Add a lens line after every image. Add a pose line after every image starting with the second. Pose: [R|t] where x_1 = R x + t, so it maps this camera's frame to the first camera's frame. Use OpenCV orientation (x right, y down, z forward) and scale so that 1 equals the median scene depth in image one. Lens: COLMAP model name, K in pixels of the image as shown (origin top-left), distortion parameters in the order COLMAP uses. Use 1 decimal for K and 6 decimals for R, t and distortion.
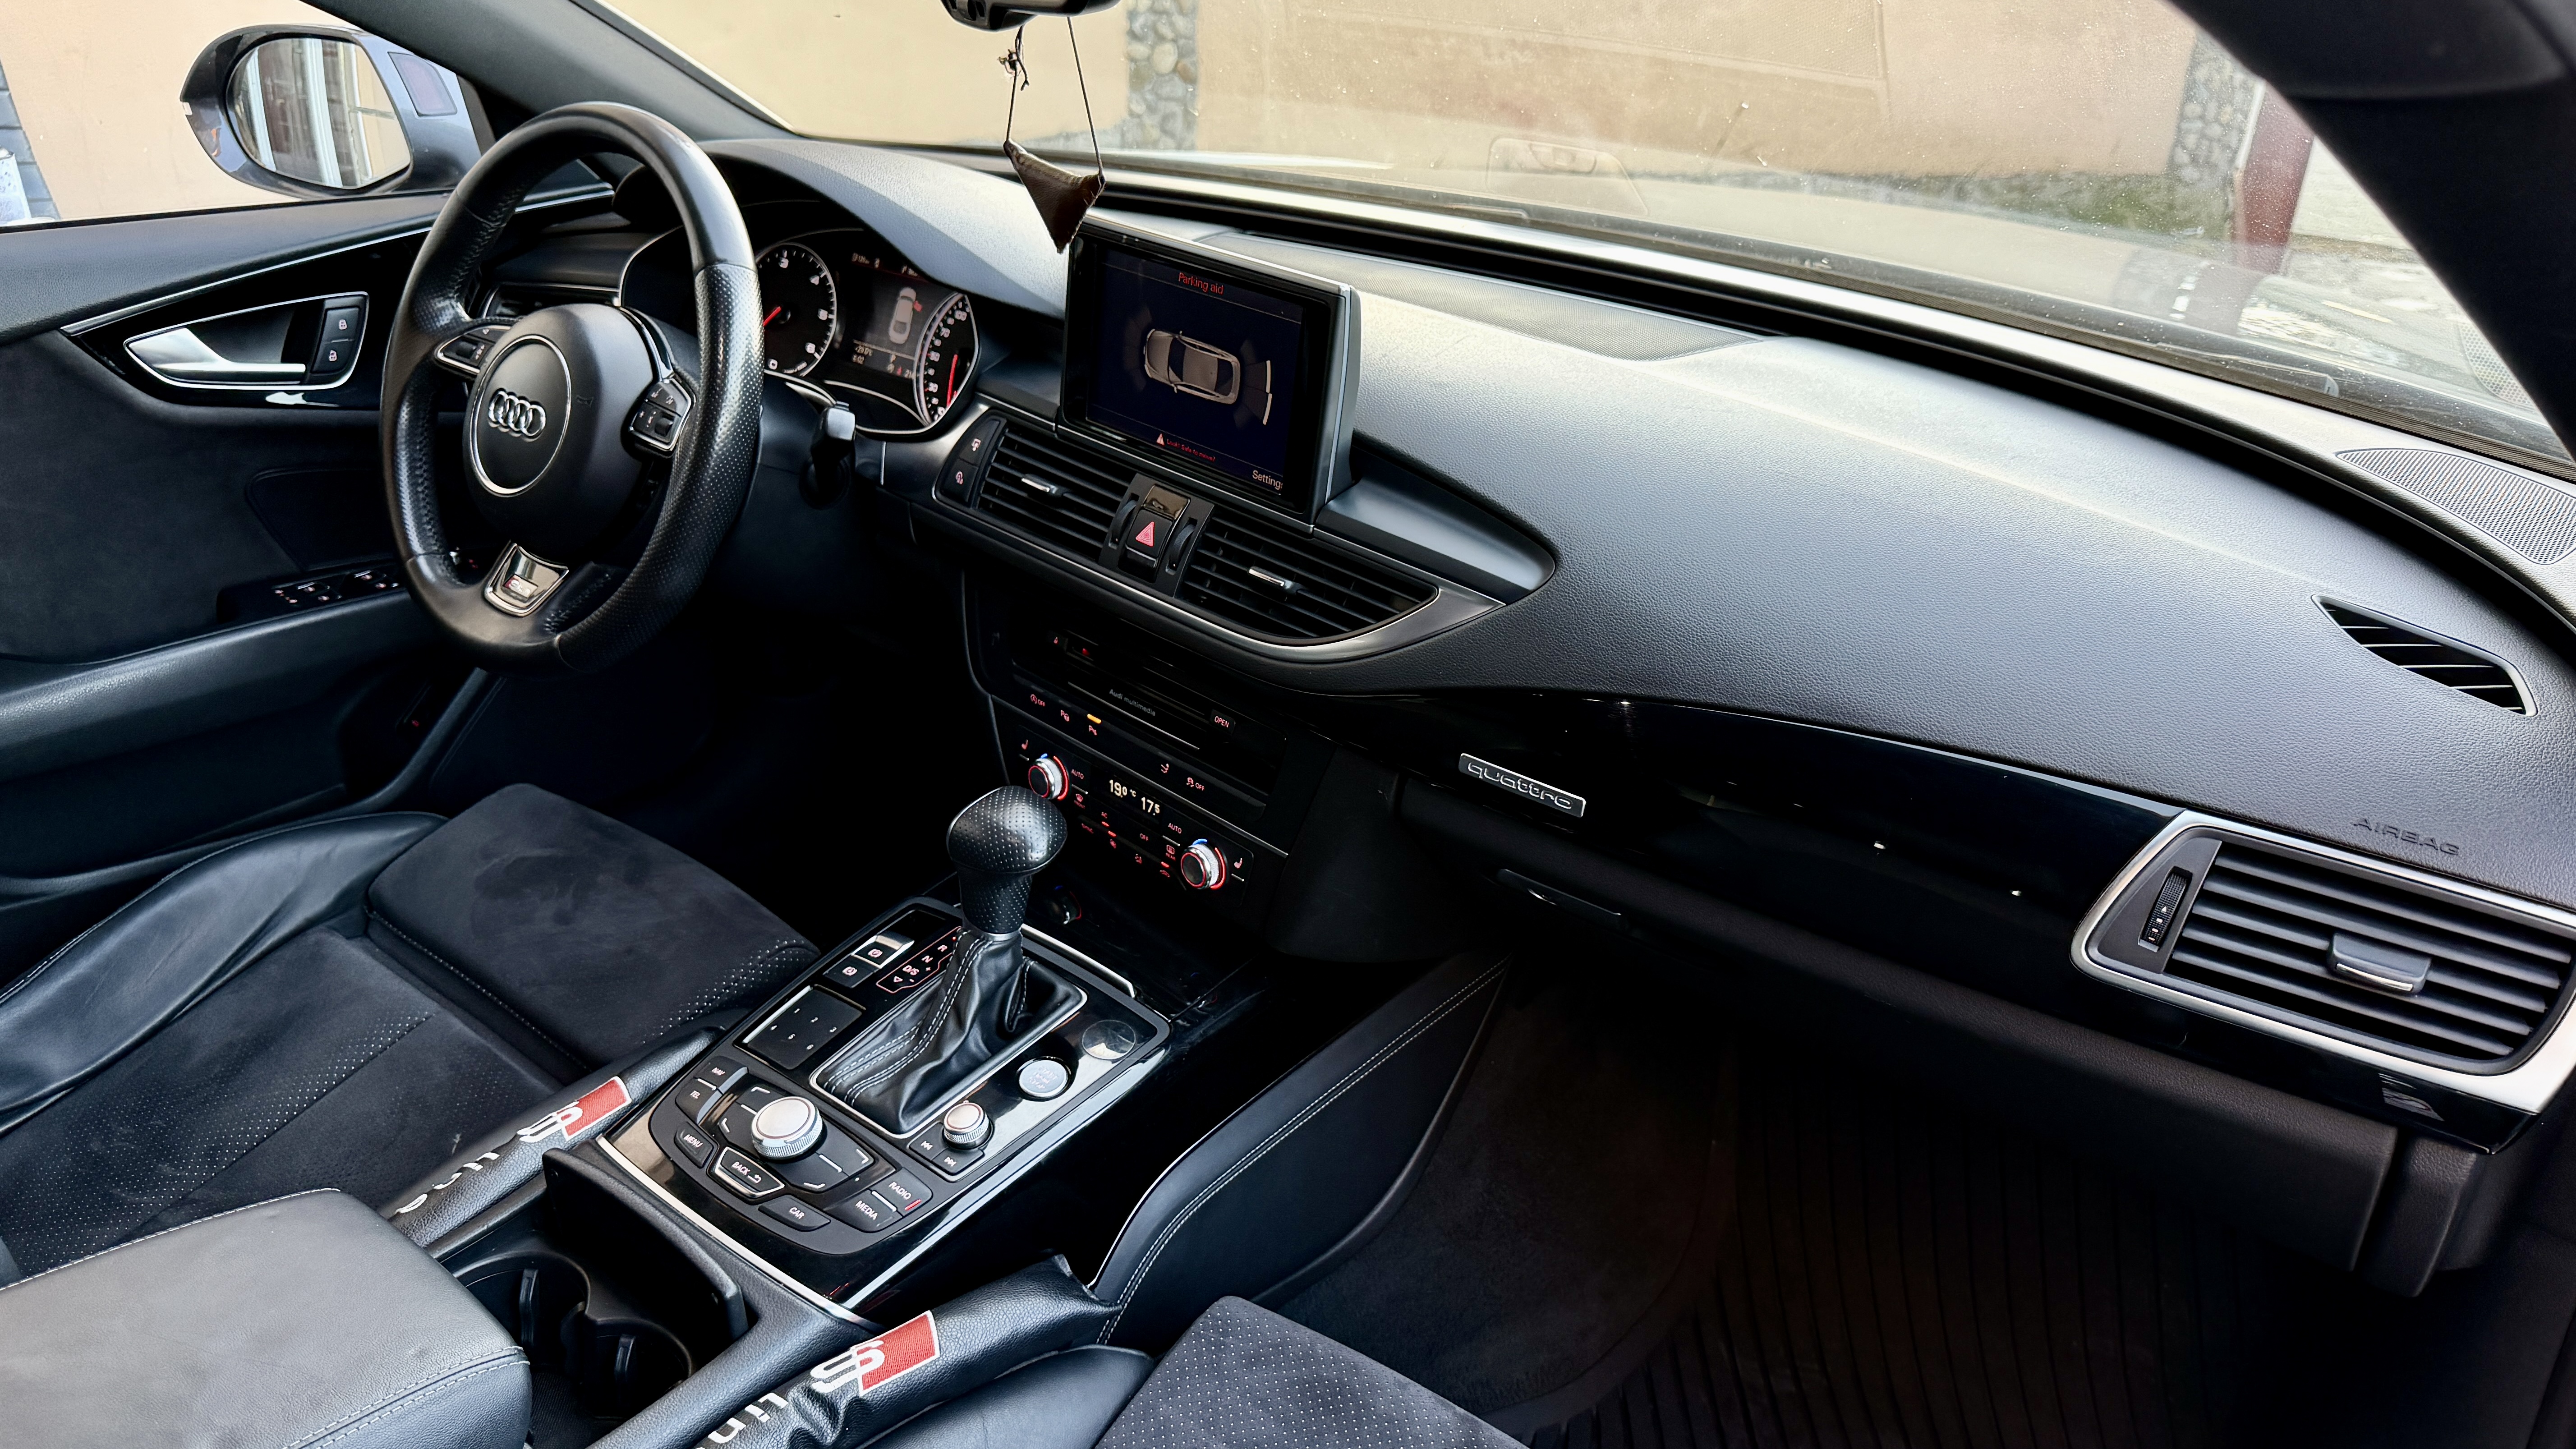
lens RADIAL K [[1737.5, 0, 1288.0], [0, 1737.5, 724.5], [0, 0, 1]] dist [0.078765, -0.086712]
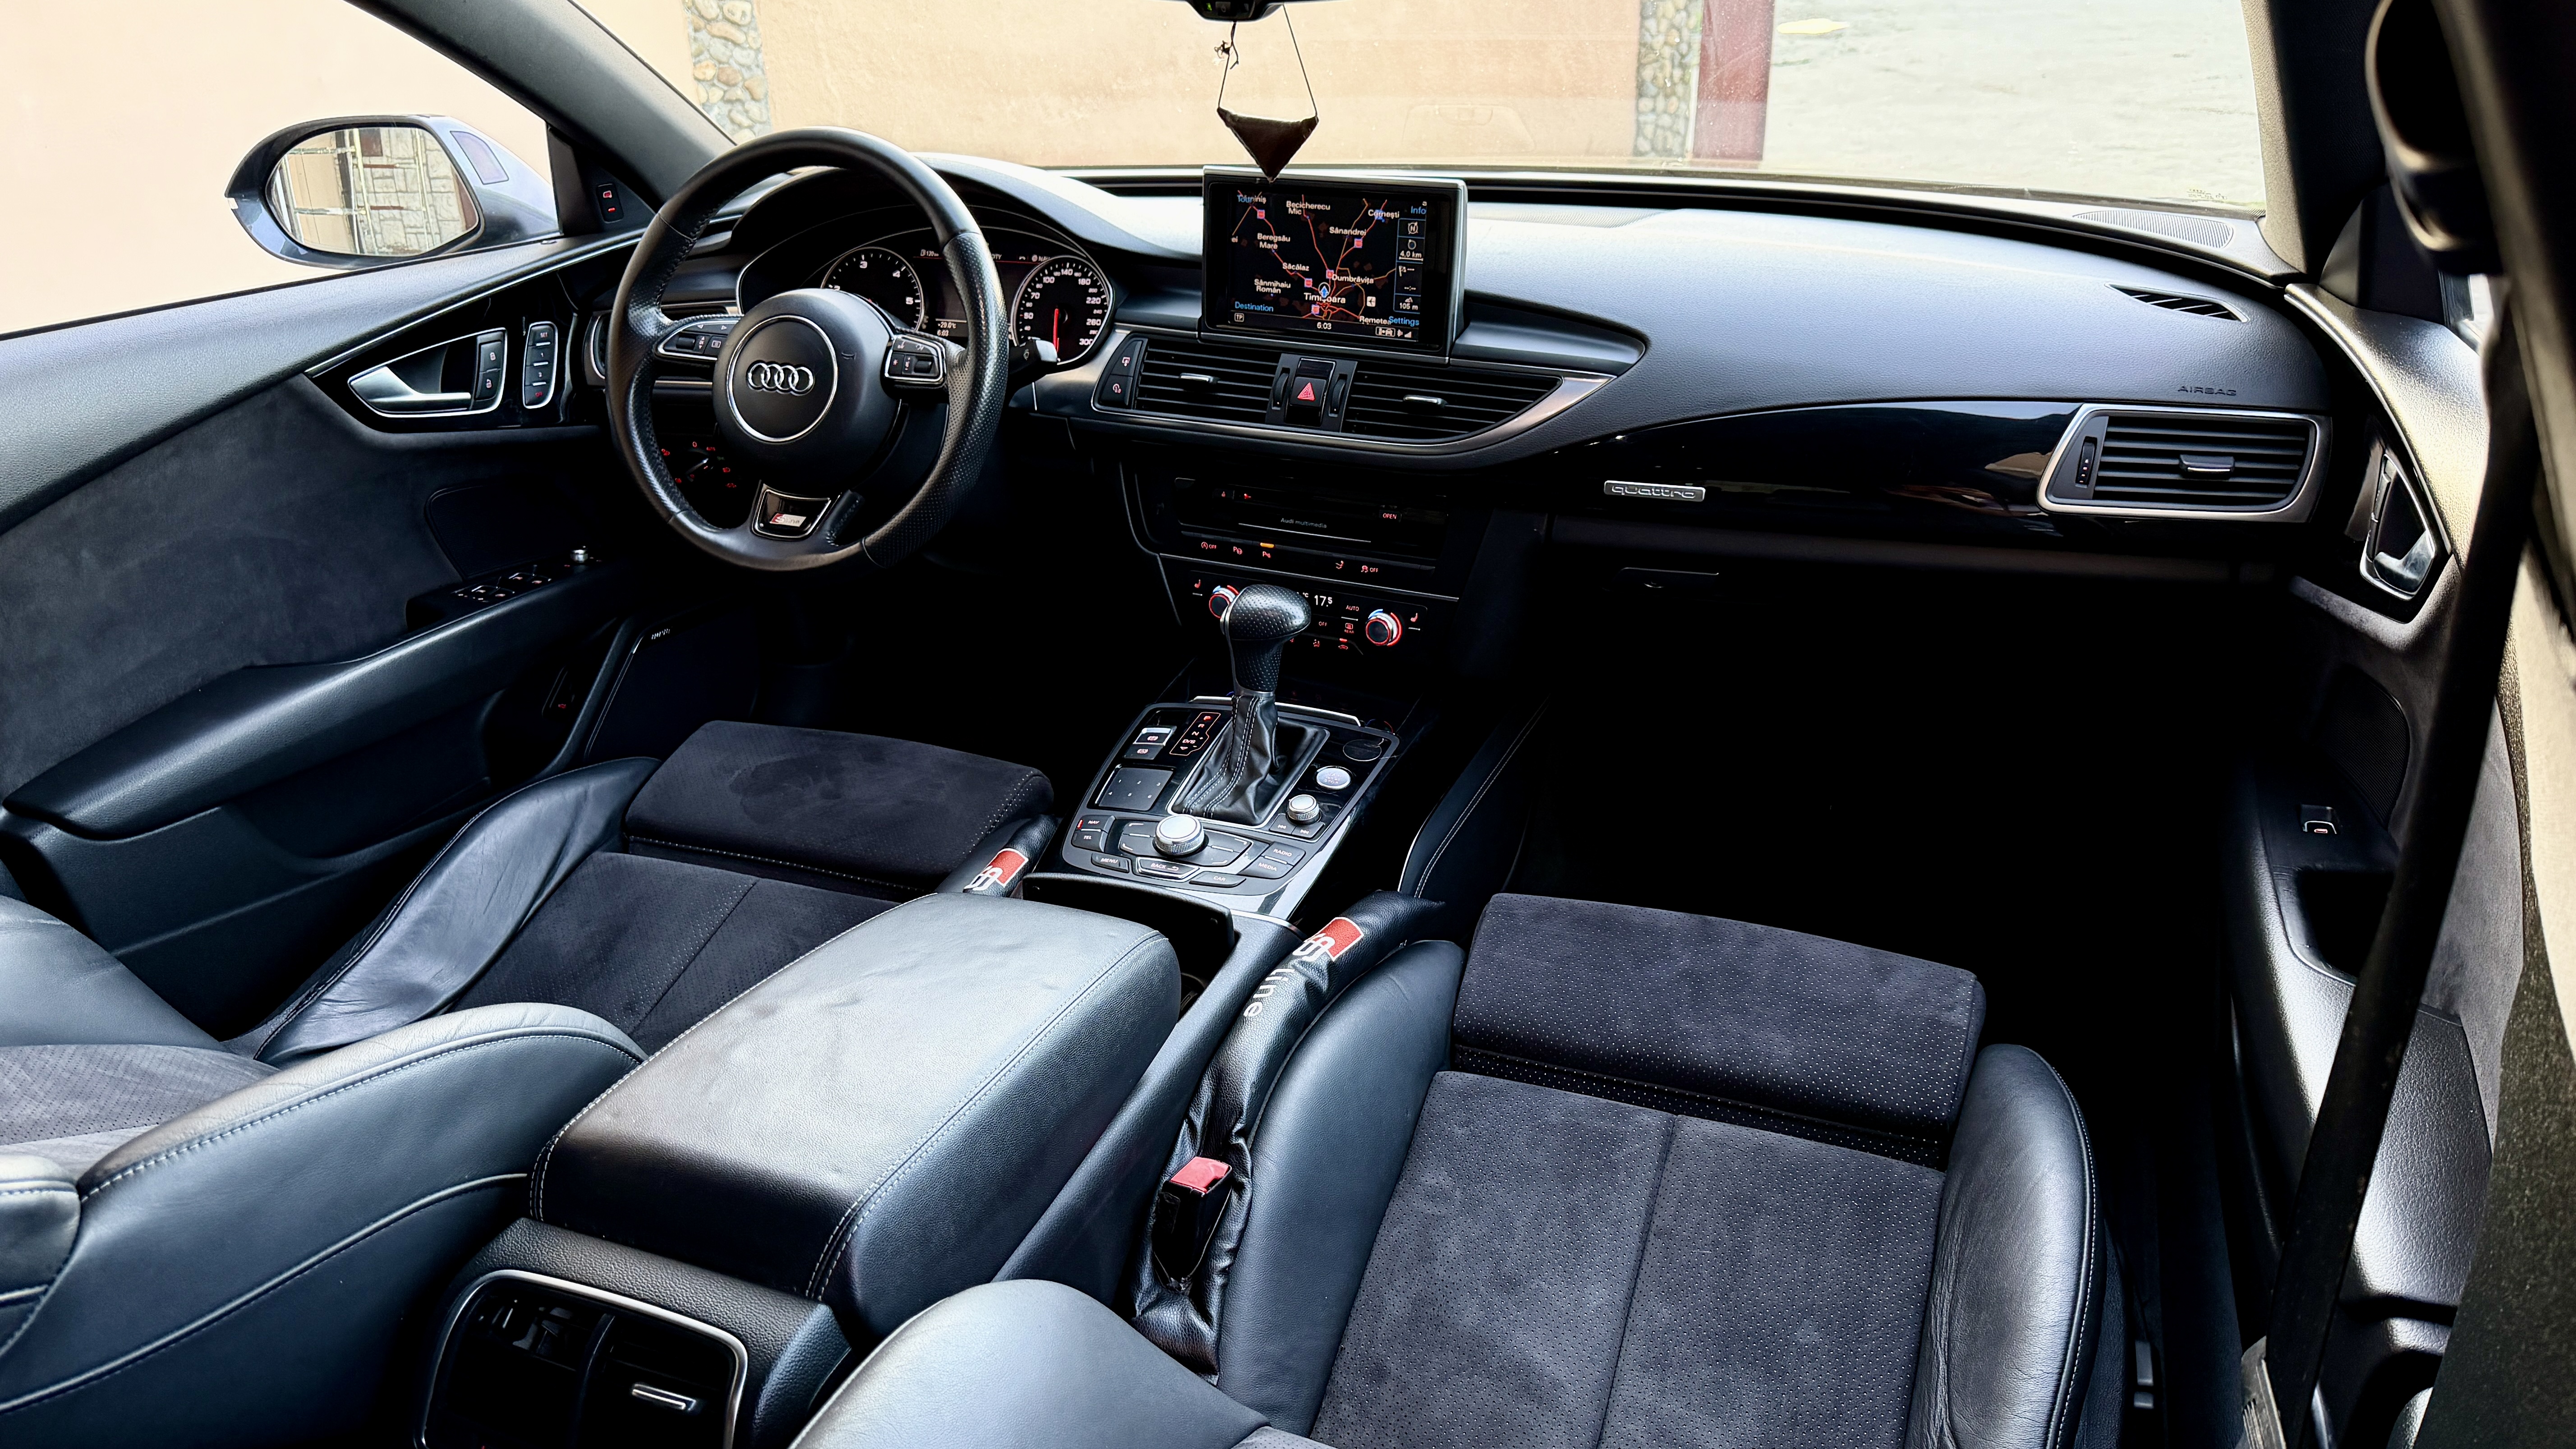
lens RADIAL K [[1794.2, 0, 1221.3], [0, 1794.2, 726.9], [0, 0, 1]] dist [0.161481, -0.274438]
pose [[0.956908, -0.169844, 0.235542, -0.487067], [0.181354, 0.983021, -0.027931, 0.163882], [-0.226799, 0.069444, 0.971463, -0.324249]]
